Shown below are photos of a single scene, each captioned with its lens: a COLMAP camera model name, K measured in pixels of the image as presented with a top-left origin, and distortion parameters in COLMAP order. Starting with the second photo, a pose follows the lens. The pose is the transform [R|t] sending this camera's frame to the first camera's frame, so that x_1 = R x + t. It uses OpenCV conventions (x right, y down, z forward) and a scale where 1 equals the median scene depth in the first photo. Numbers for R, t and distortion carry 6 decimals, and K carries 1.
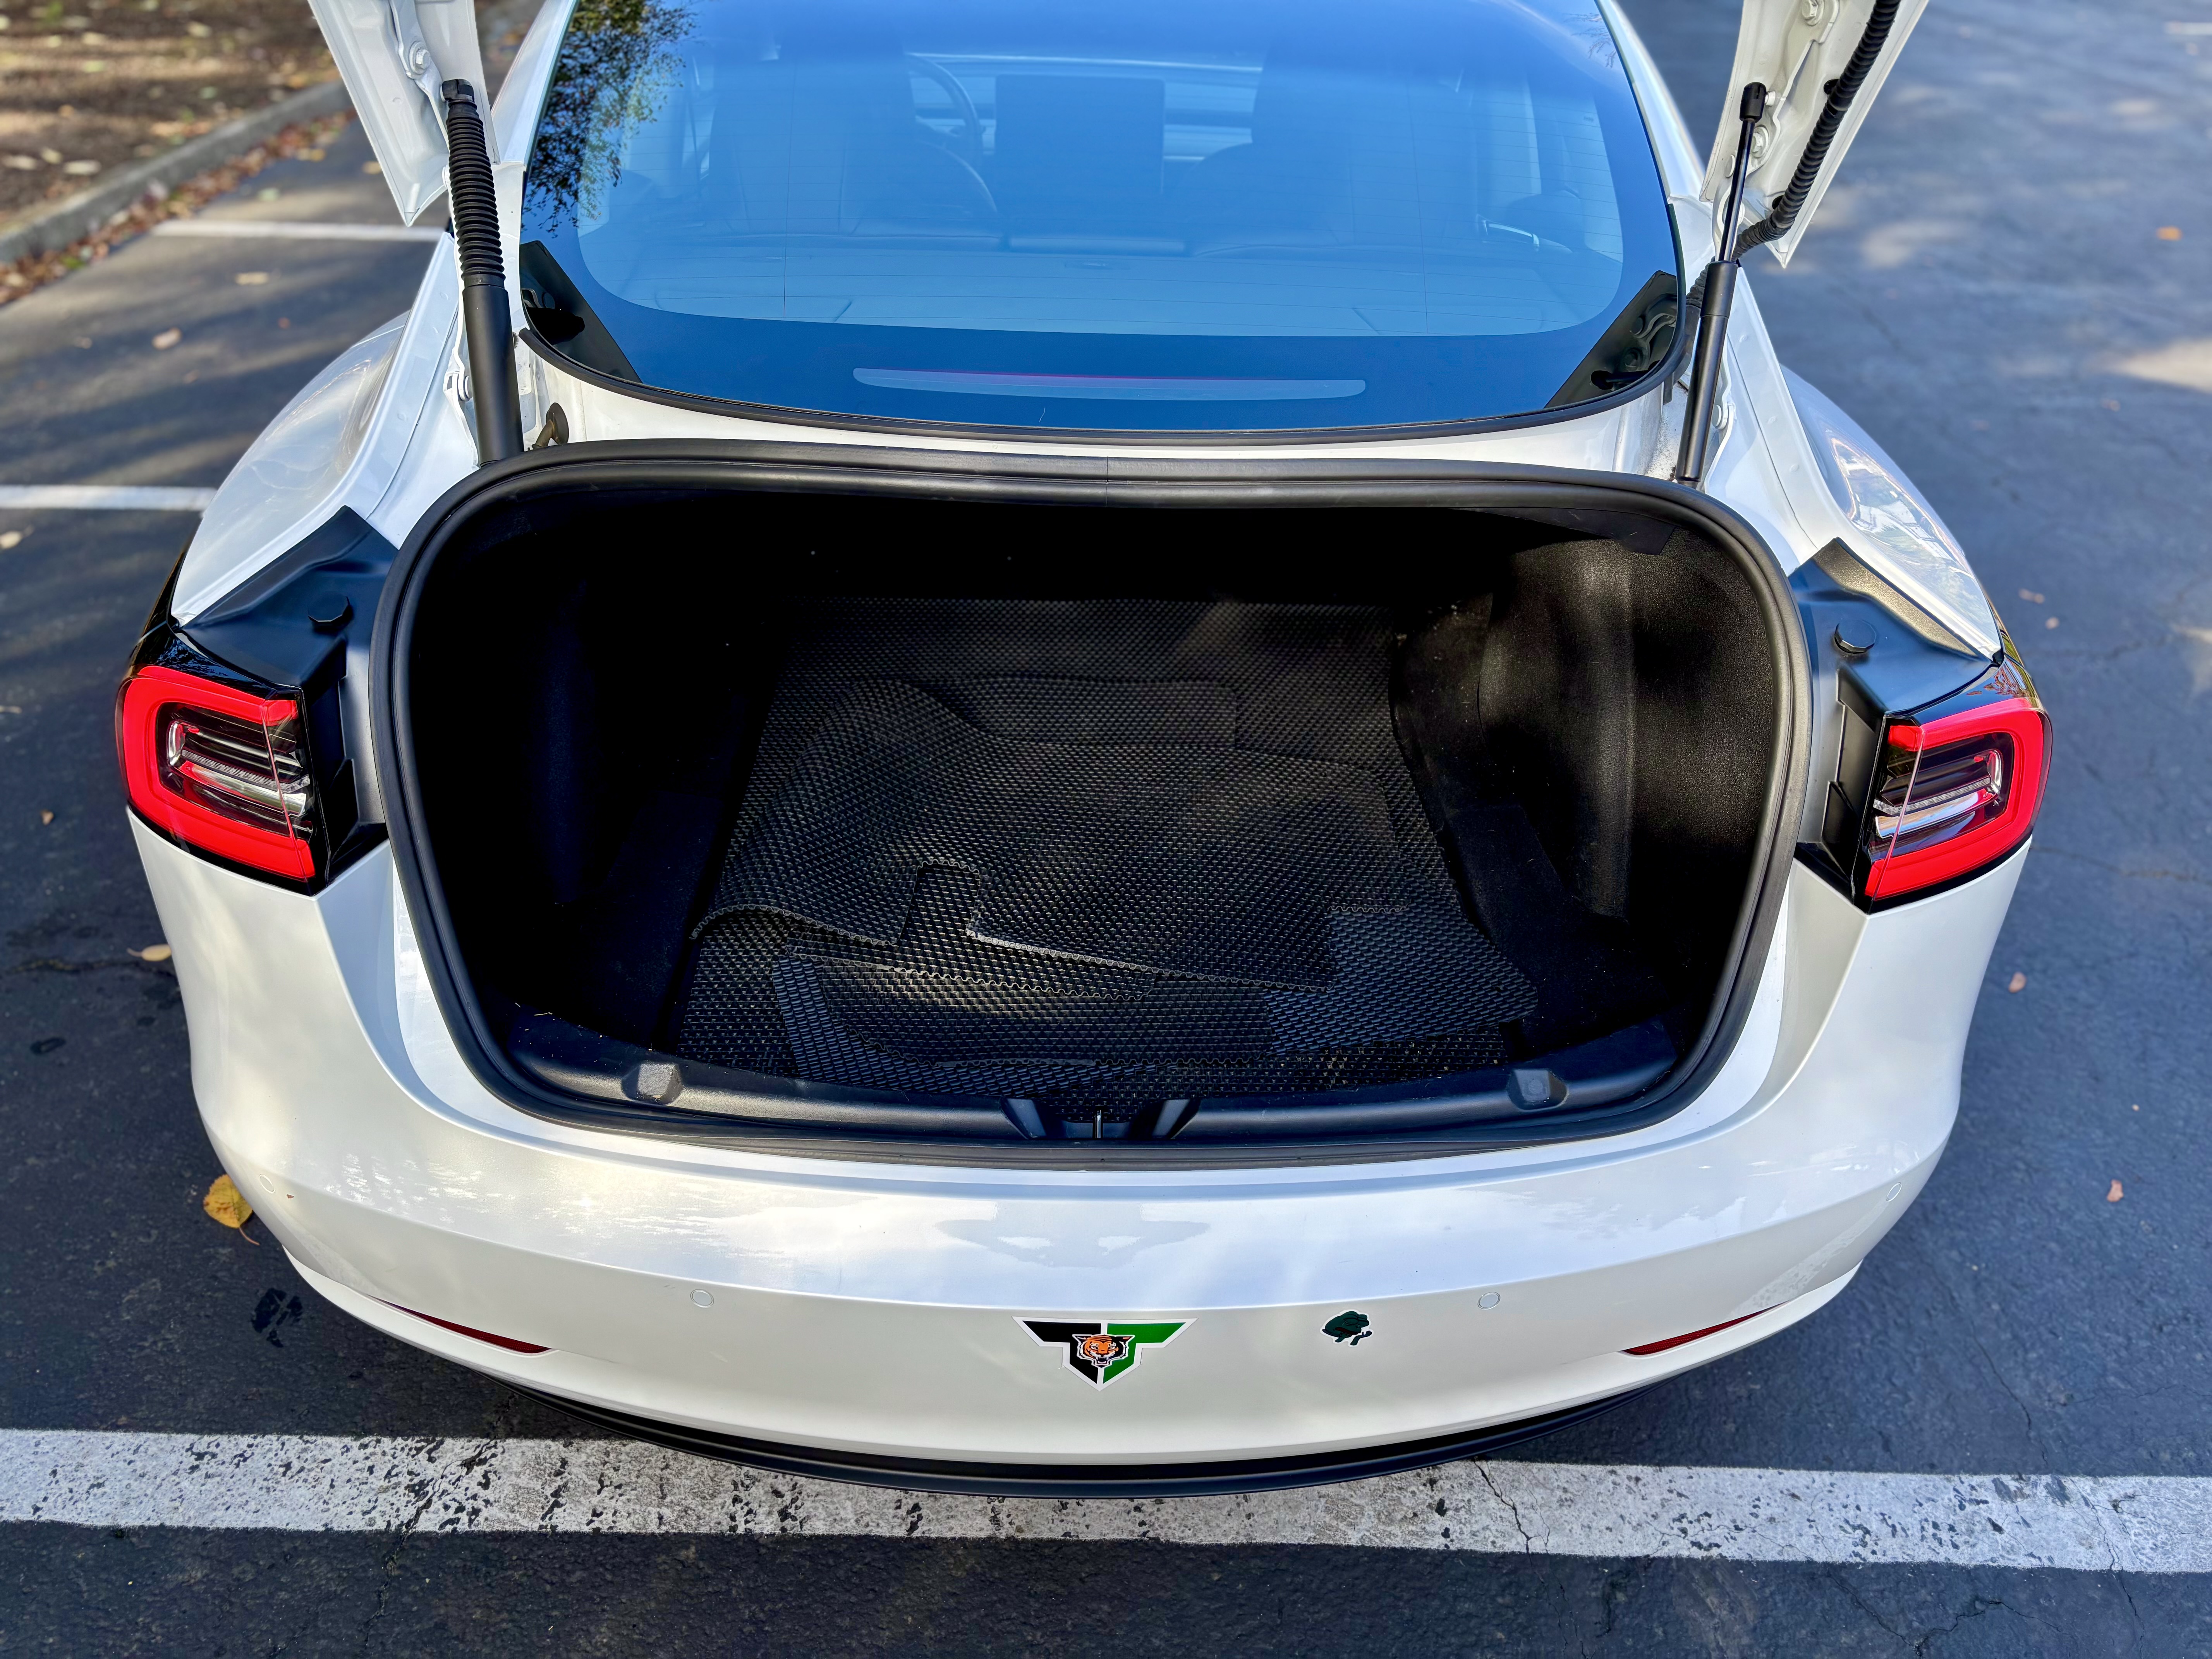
lens RADIAL K [[1648.2, 0, 1106.0], [0, 1648.2, 829.5], [0, 0, 1]] dist [0.078524, -0.087659]
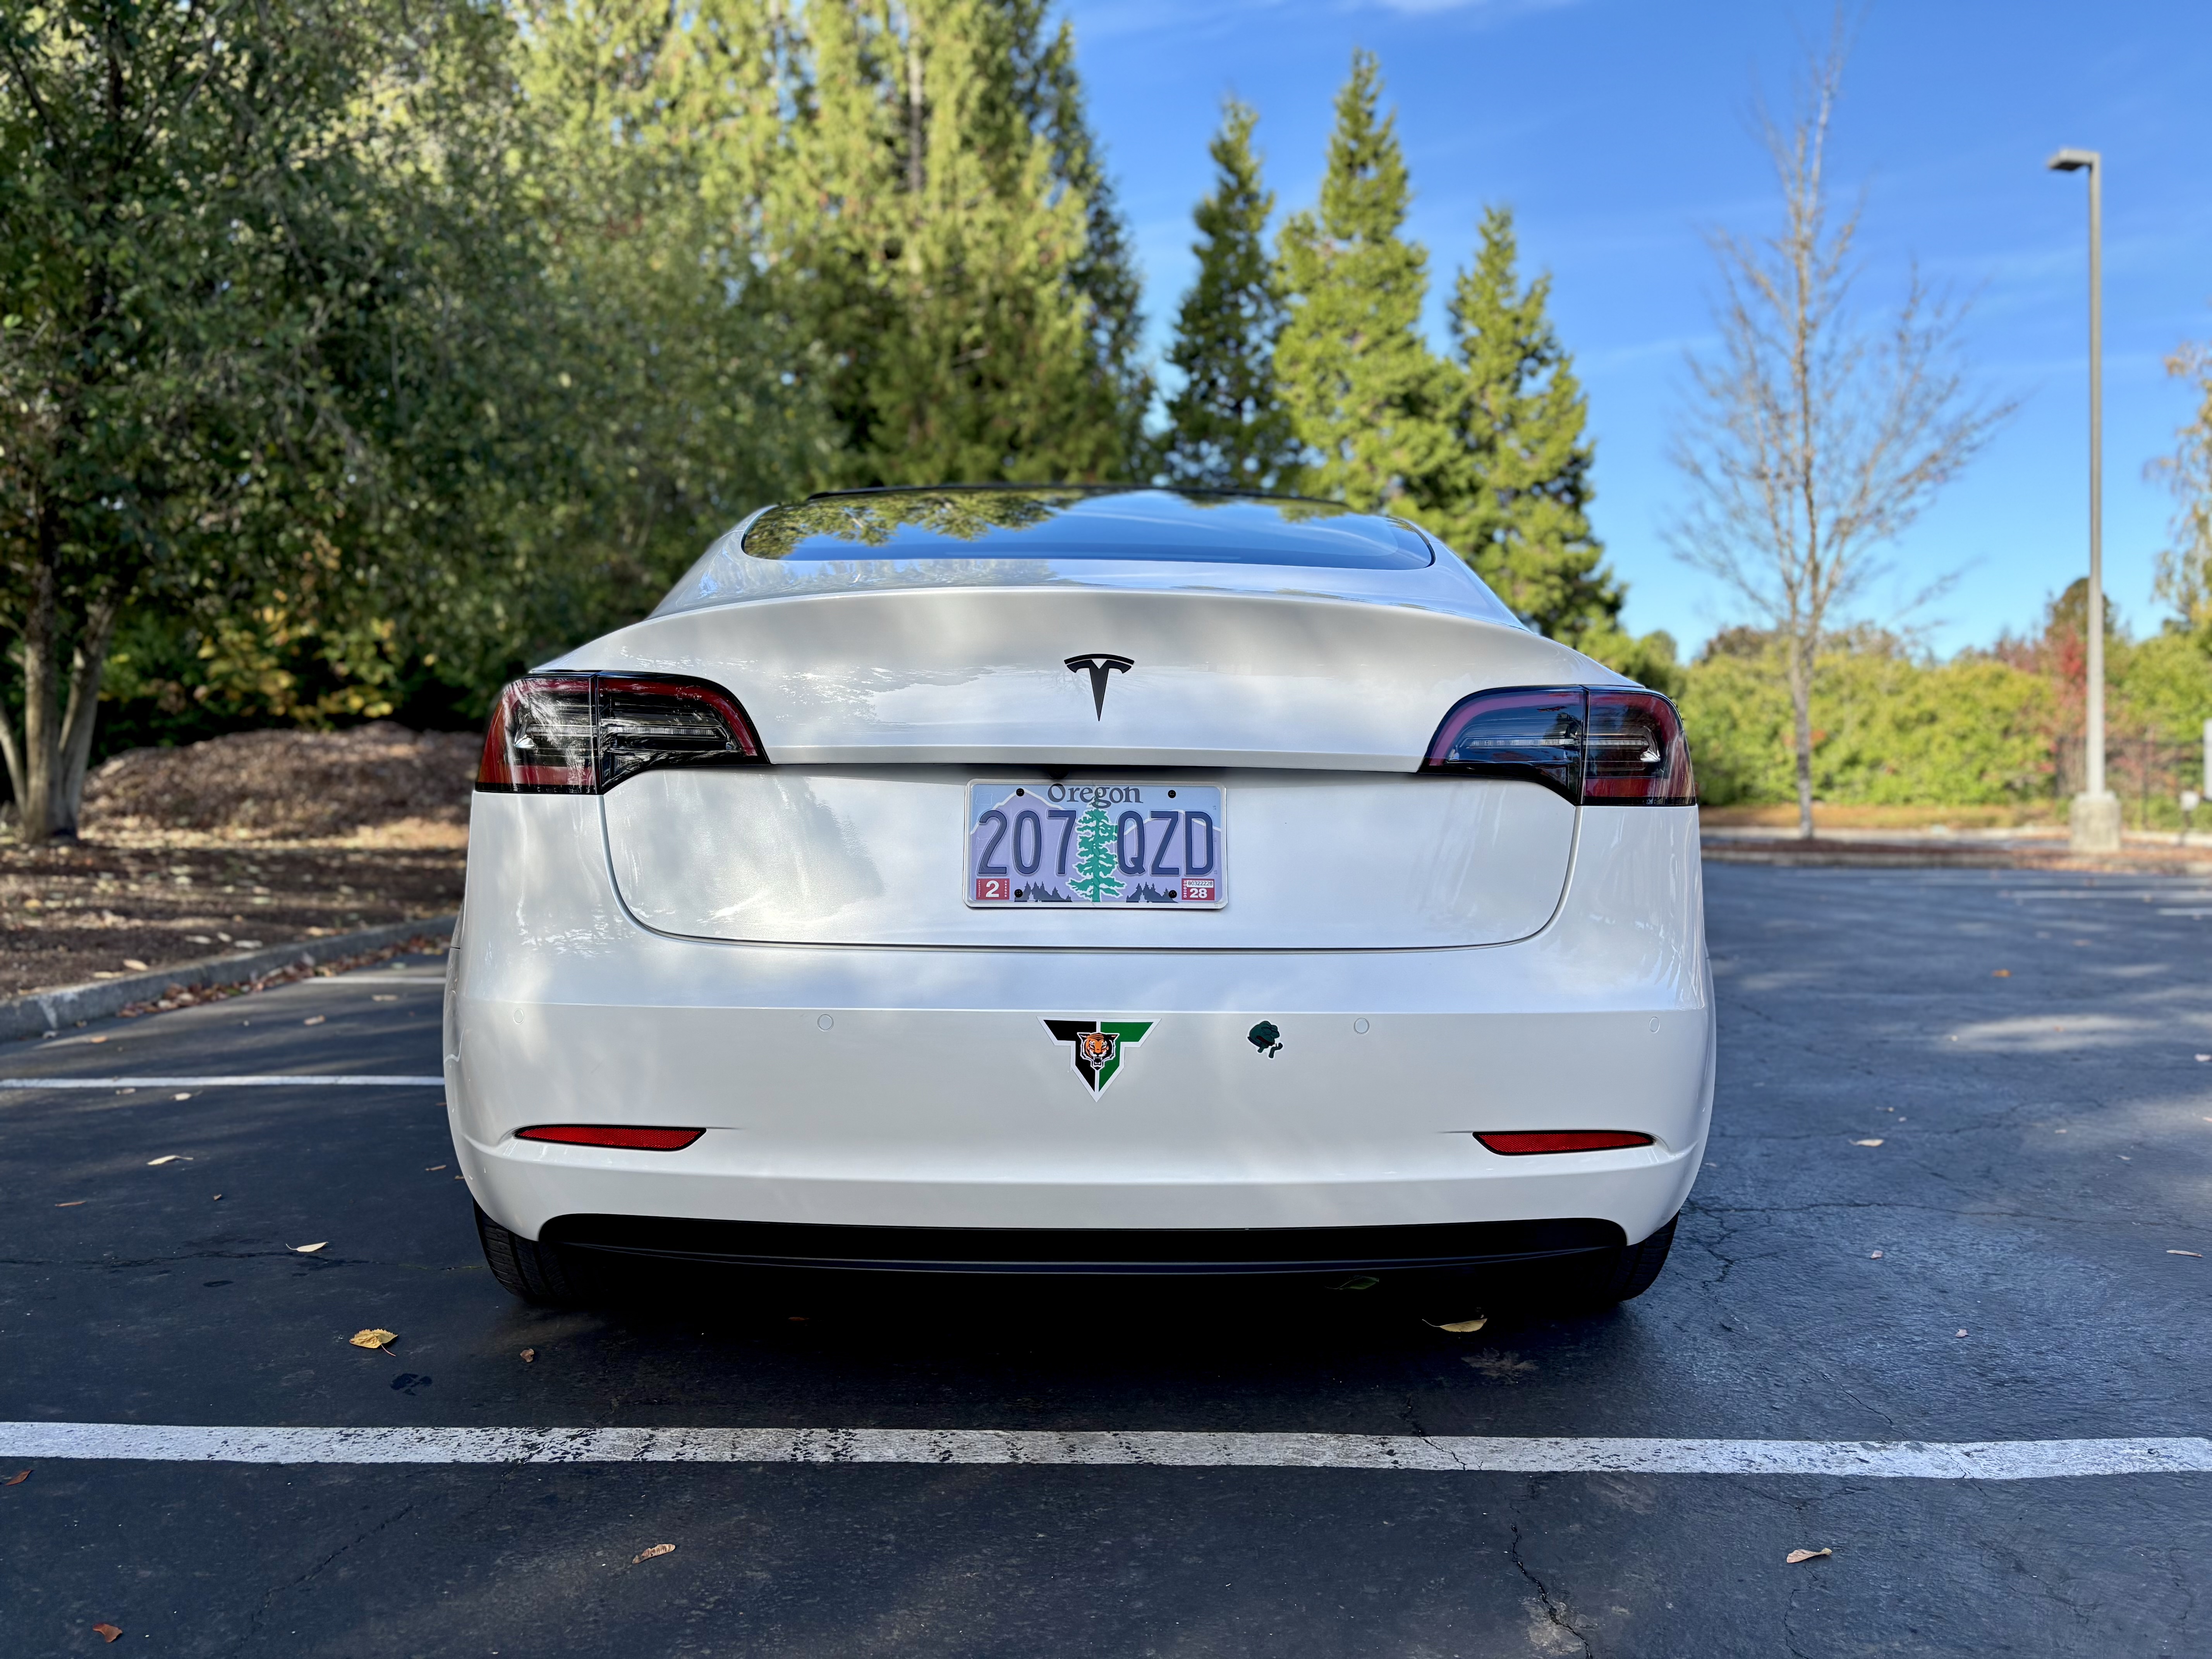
lens RADIAL K [[1656.0, 0, 1099.2], [0, 1656.0, 835.8], [0, 0, 1]] dist [0.027136, 0.000850]
pose [[0.999836, -0.018042, 0.001485, 0.000293], [0.016221, 0.856473, -0.515936, 0.648059], [0.008036, 0.515876, 0.856626, -0.241348]]
